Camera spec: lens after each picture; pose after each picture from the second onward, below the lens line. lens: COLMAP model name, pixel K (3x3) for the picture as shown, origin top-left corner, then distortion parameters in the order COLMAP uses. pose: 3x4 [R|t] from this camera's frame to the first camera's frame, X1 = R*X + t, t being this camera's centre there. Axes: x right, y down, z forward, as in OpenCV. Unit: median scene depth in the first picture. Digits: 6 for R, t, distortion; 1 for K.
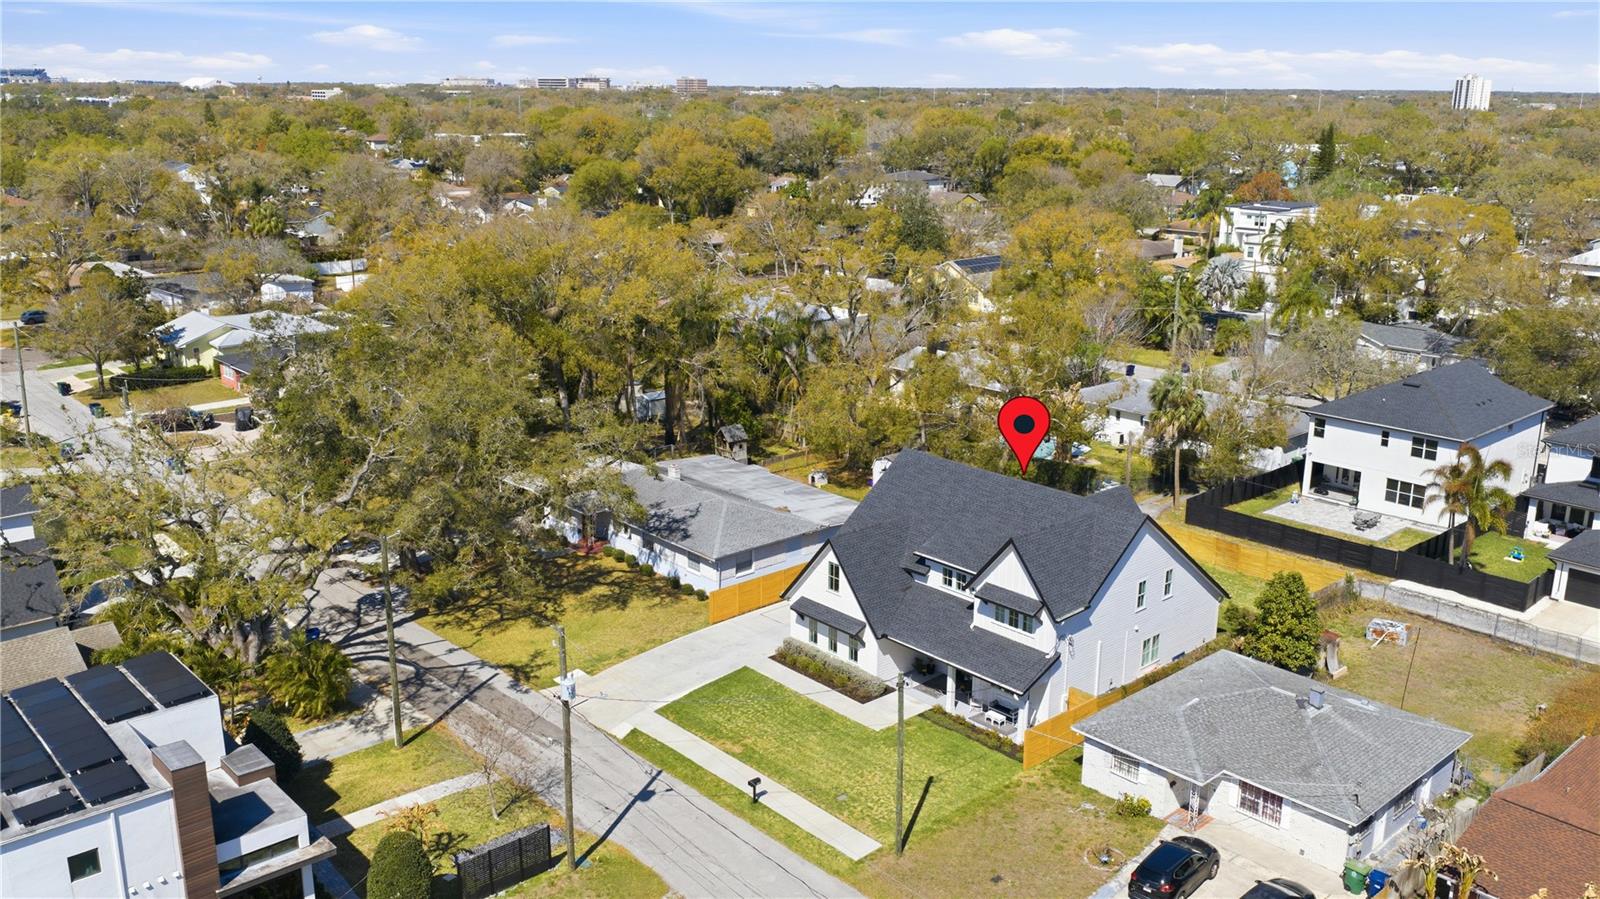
lens RADIAL K [[1314.8, 0, 800.0], [0, 1314.8, 449.5], [0, 0, 1]] dist [0.043873, -0.103779]
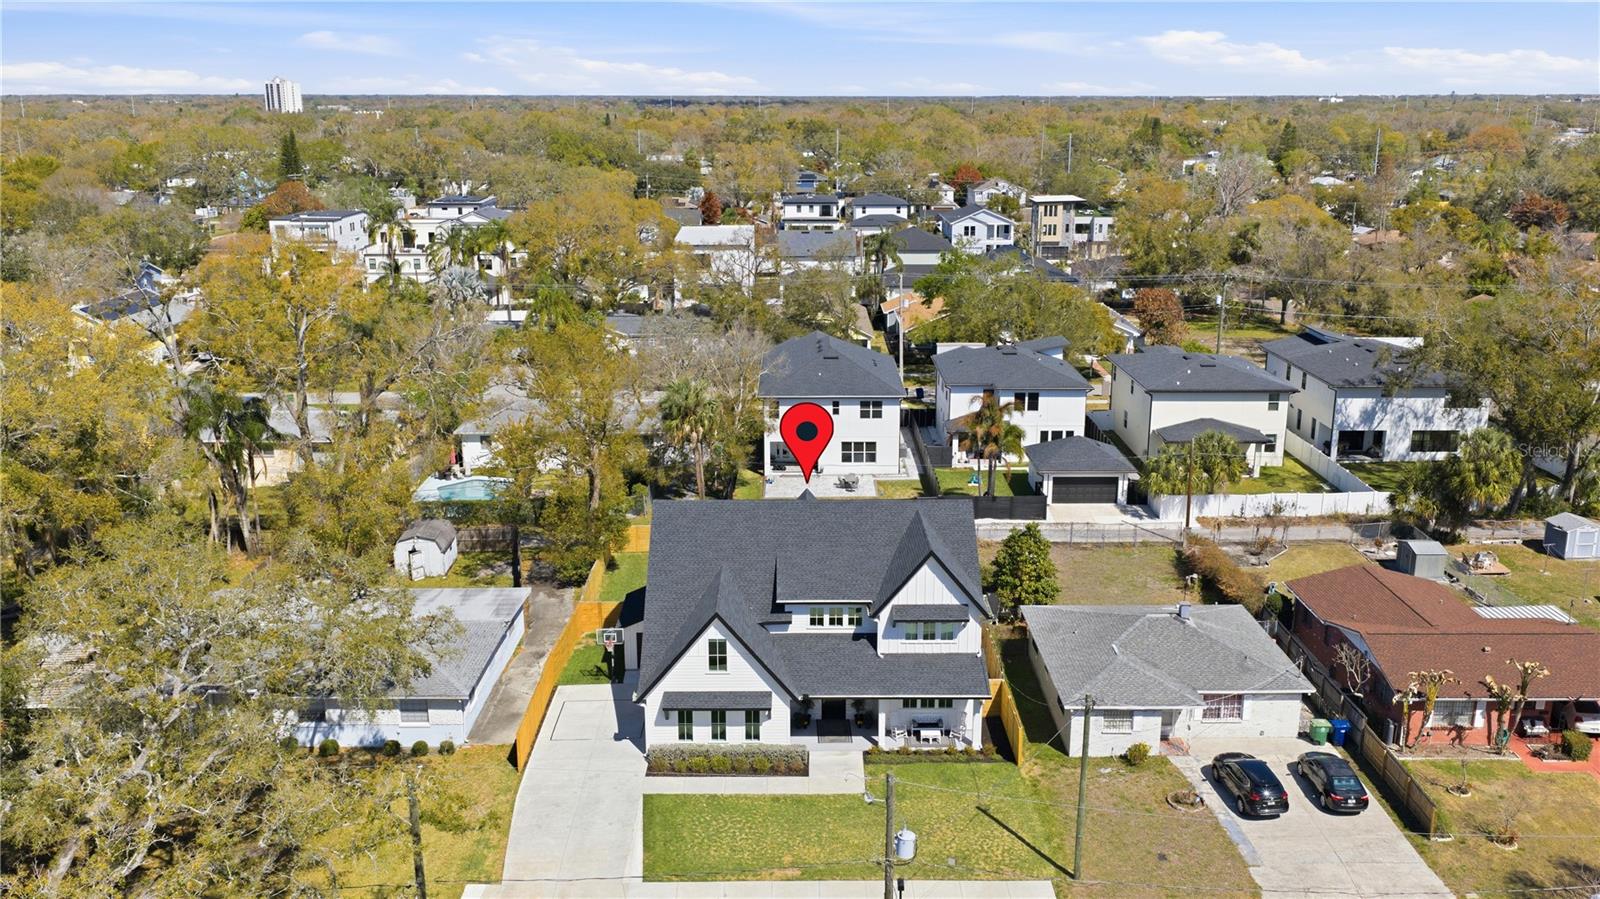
lens RADIAL K [[1349.7, 0, 803.1], [0, 1349.7, 450.5], [0, 0, 1]] dist [0.031286, -0.067593]
pose [[0.671430, -0.197264, 0.714331, -0.509368], [0.203775, 0.975909, 0.077963, -0.086844], [-0.712501, 0.093216, 0.695452, 0.300750]]
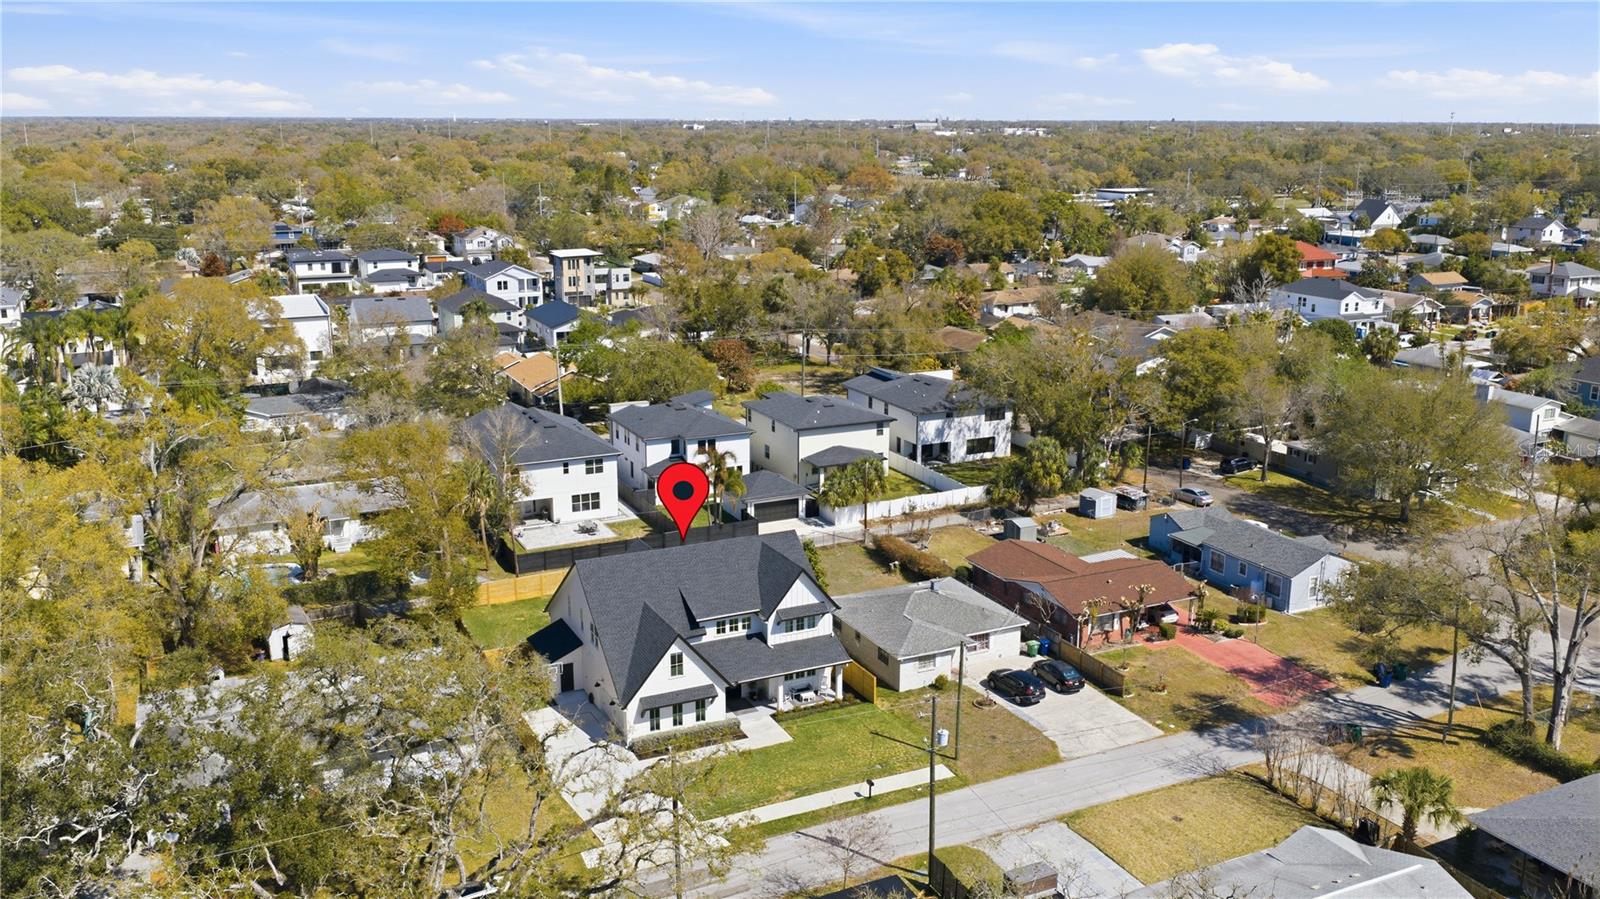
lens RADIAL K [[1314.8, 0, 800.0], [0, 1314.8, 449.5], [0, 0, 1]] dist [0.043873, -0.103779]
pose [[0.287947, -0.241011, 0.926822, -0.945754], [0.255563, 0.952053, 0.168174, -0.247567], [-0.922916, 0.188436, 0.335735, 0.417458]]
